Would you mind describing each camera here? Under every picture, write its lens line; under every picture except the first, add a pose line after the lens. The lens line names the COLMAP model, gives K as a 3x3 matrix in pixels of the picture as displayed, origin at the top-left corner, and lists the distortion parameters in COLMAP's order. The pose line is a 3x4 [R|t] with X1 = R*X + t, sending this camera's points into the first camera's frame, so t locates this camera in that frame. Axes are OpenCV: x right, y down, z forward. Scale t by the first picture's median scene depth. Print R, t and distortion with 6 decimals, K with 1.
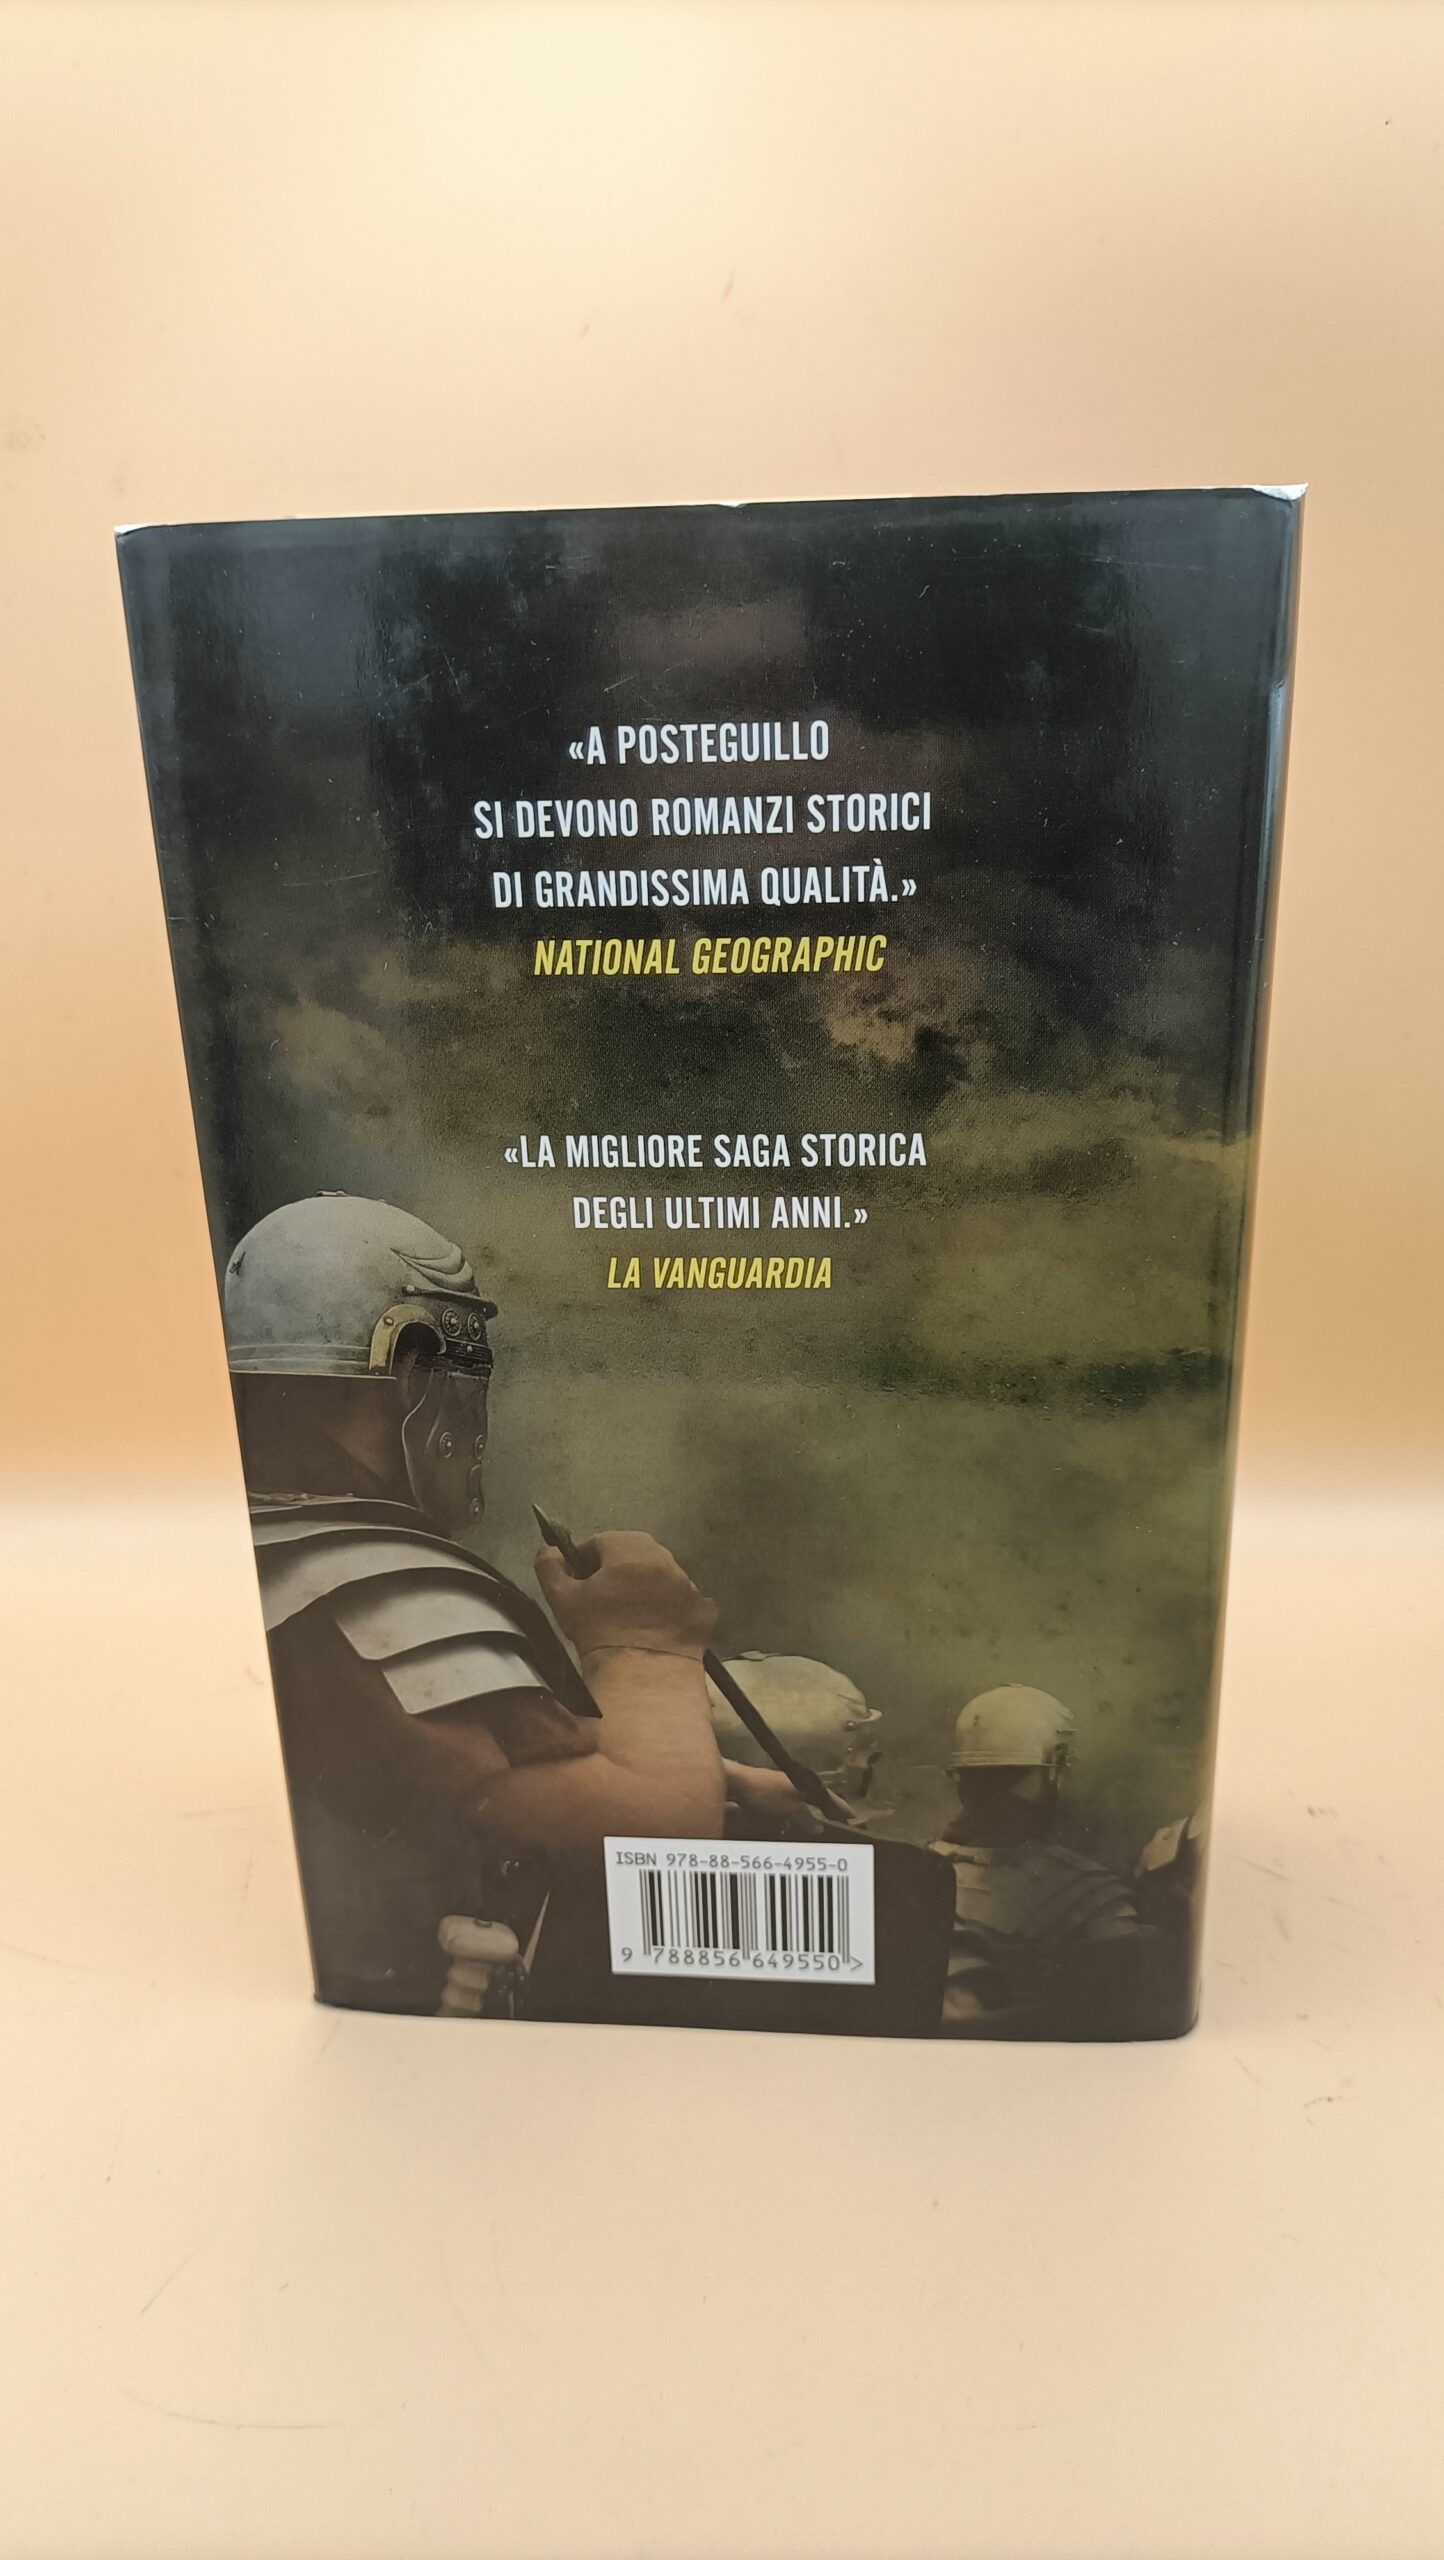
lens RADIAL K [[1872.3, 0, 768.3], [0, 1872.3, 1276.2], [0, 0, 1]] dist [0.063784, 0.003285]
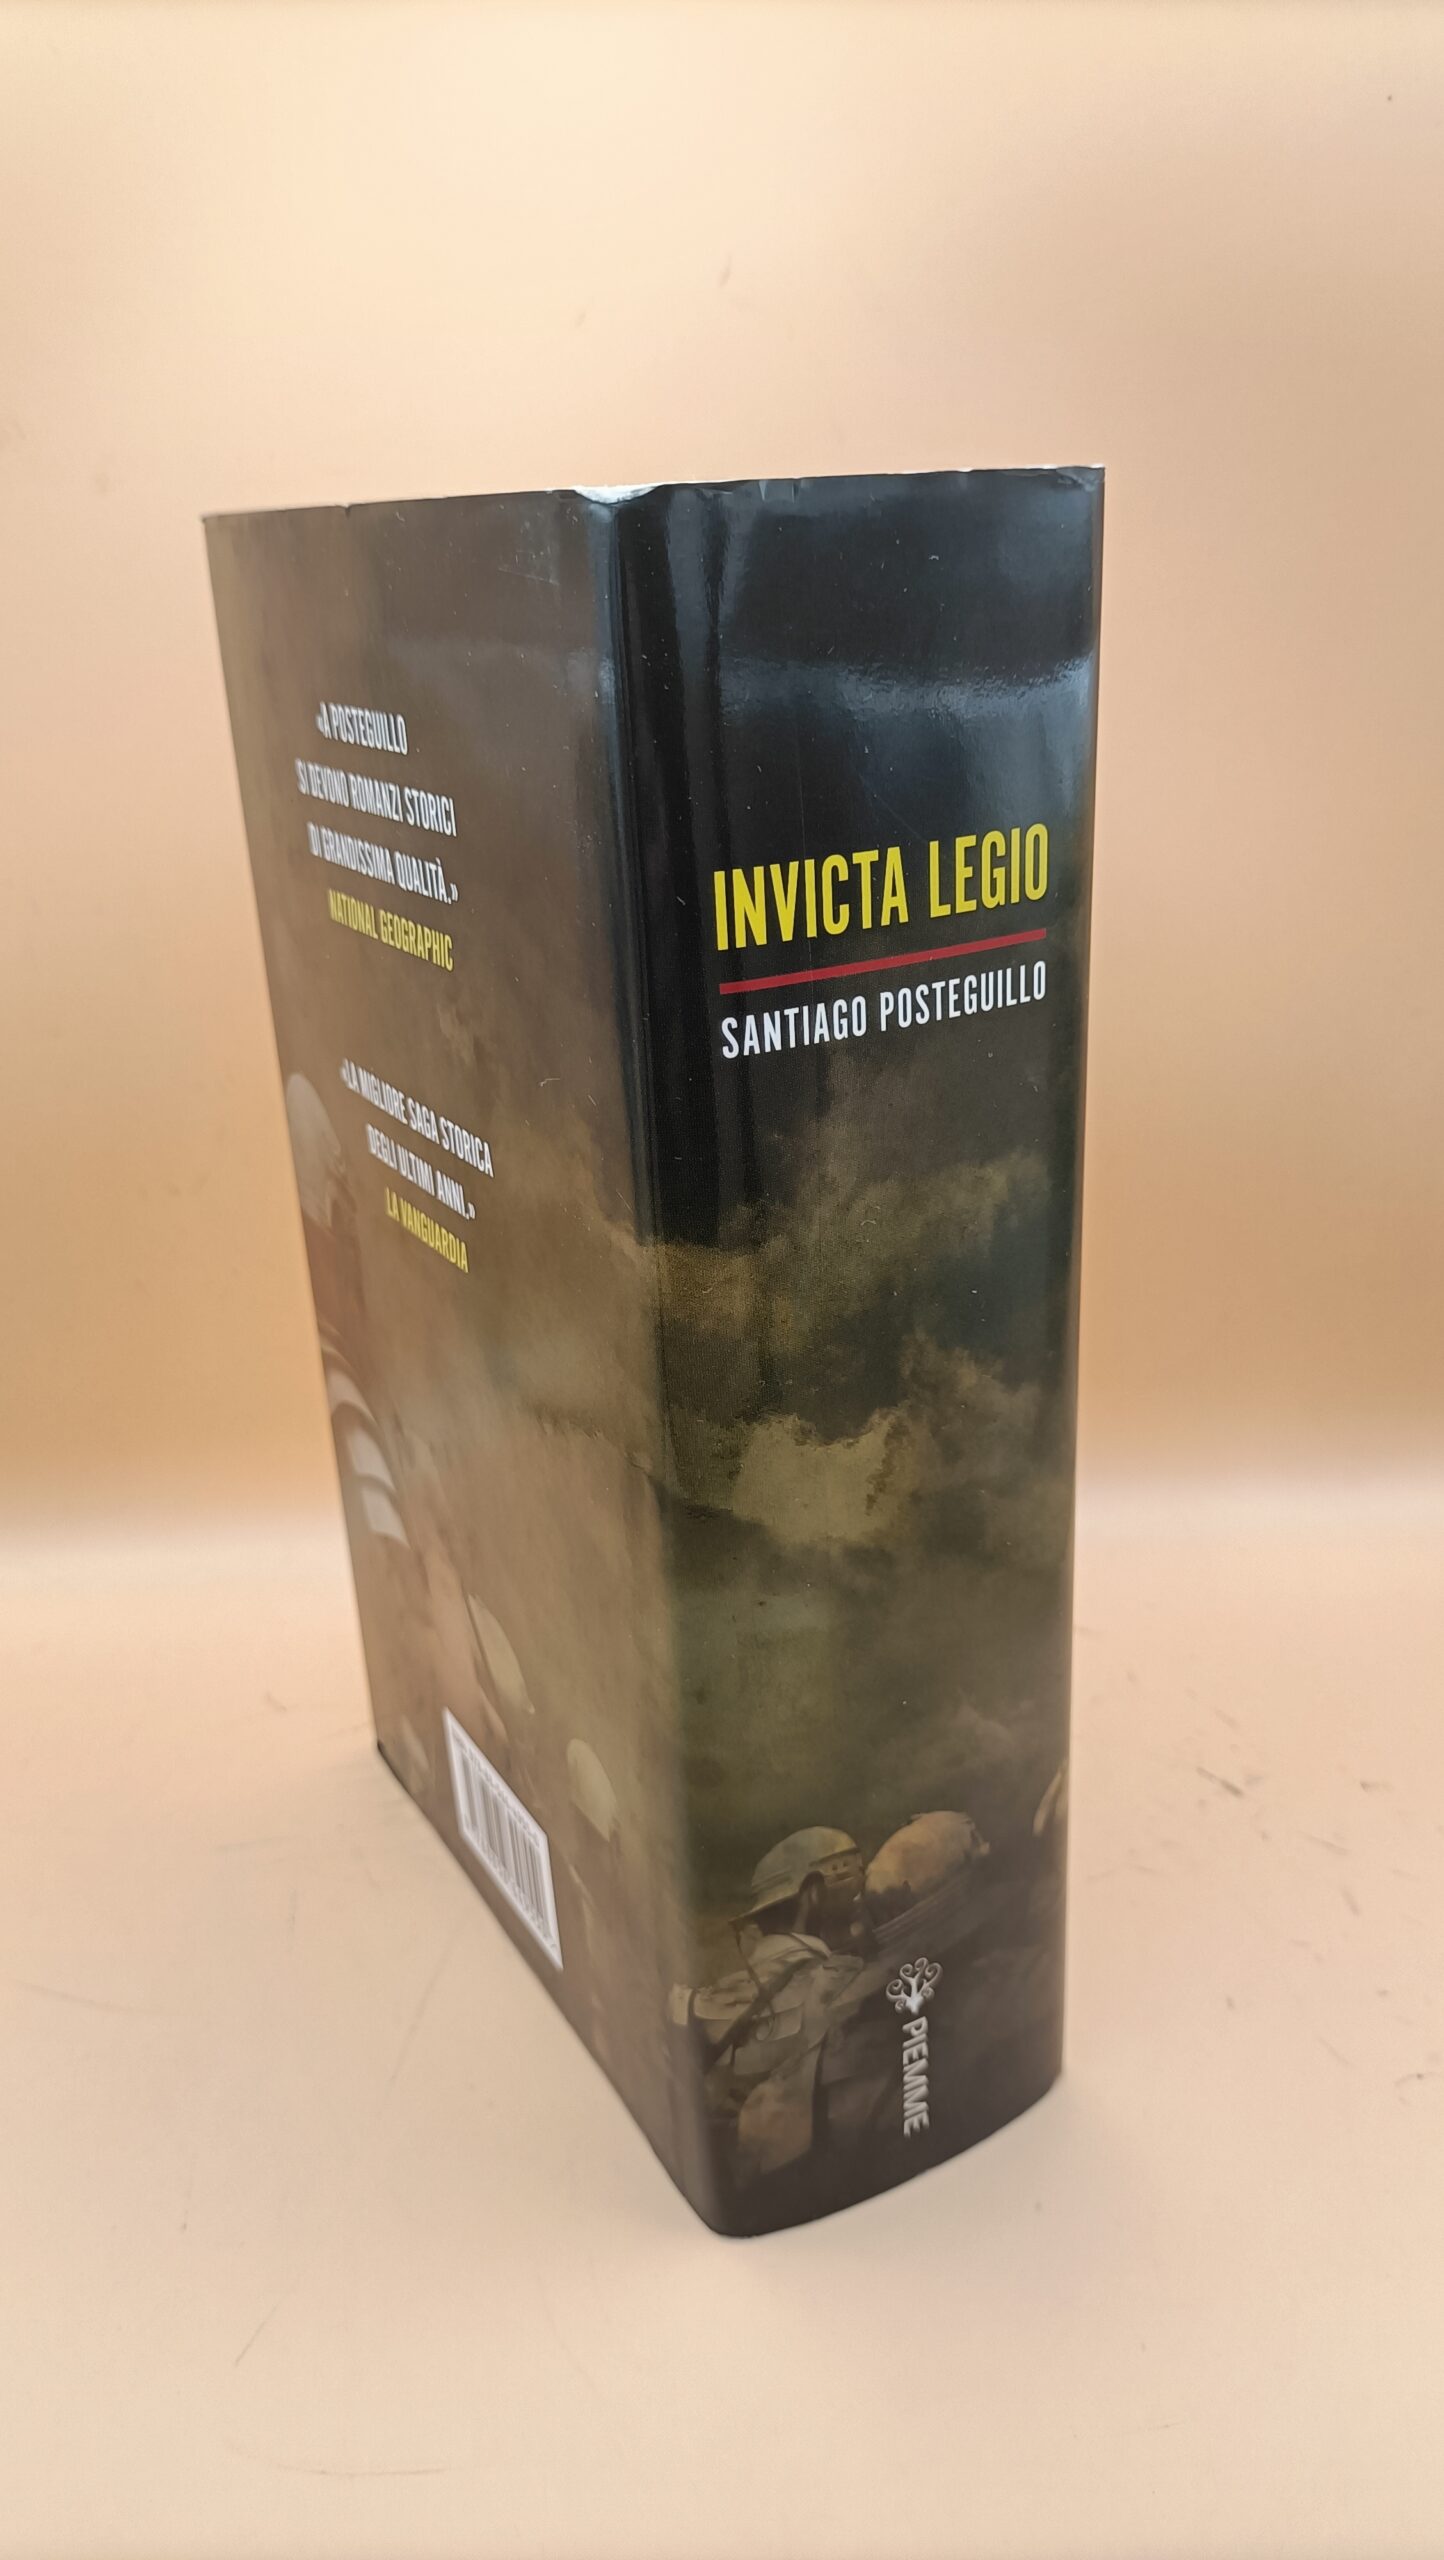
lens RADIAL K [[1872.3, 0, 768.3], [0, 1872.3, 1276.2], [0, 0, 1]] dist [0.063784, 0.003285]
pose [[0.585294, 0.305417, -0.751100, 0.928021], [-0.270741, 0.946793, 0.174017, -0.221094], [0.764284, 0.101502, 0.636841, 0.492806]]
